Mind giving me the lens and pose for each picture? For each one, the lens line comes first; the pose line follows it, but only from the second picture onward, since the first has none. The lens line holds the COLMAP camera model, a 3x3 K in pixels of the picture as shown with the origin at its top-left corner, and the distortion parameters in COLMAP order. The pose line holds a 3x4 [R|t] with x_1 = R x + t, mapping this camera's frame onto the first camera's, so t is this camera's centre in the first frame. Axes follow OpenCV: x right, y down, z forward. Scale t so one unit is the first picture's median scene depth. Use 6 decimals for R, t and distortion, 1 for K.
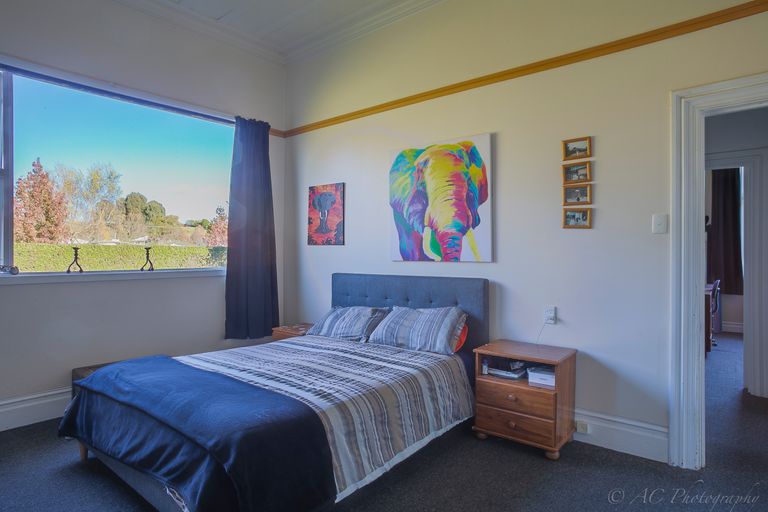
lens RADIAL K [[443.4, 0, 384.5], [0, 443.4, 249.8], [0, 0, 1]] dist [-0.040760, 0.002038]
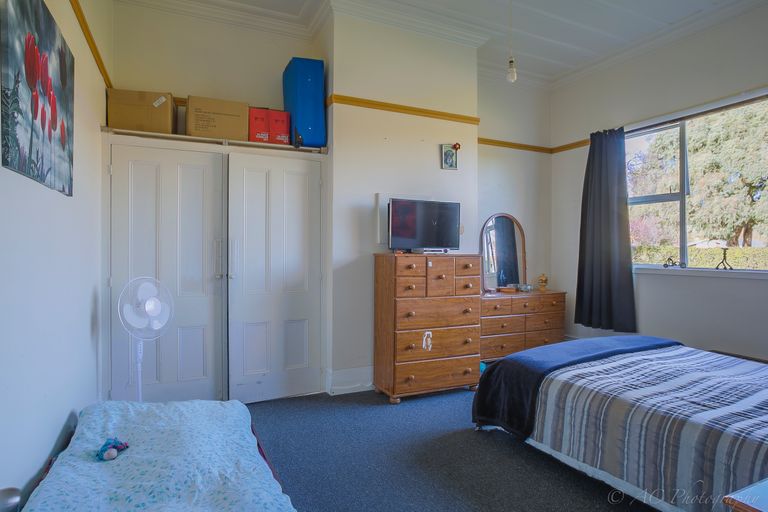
lens RADIAL K [[443.4, 0, 384.5], [0, 443.4, 249.8], [0, 0, 1]] dist [-0.040760, 0.002038]
pose [[-0.422132, -0.005752, -0.906516, 0.952310], [-0.003123, 0.999983, -0.004891, 0.009817], [0.906529, 0.000767, -0.422143, 0.882322]]
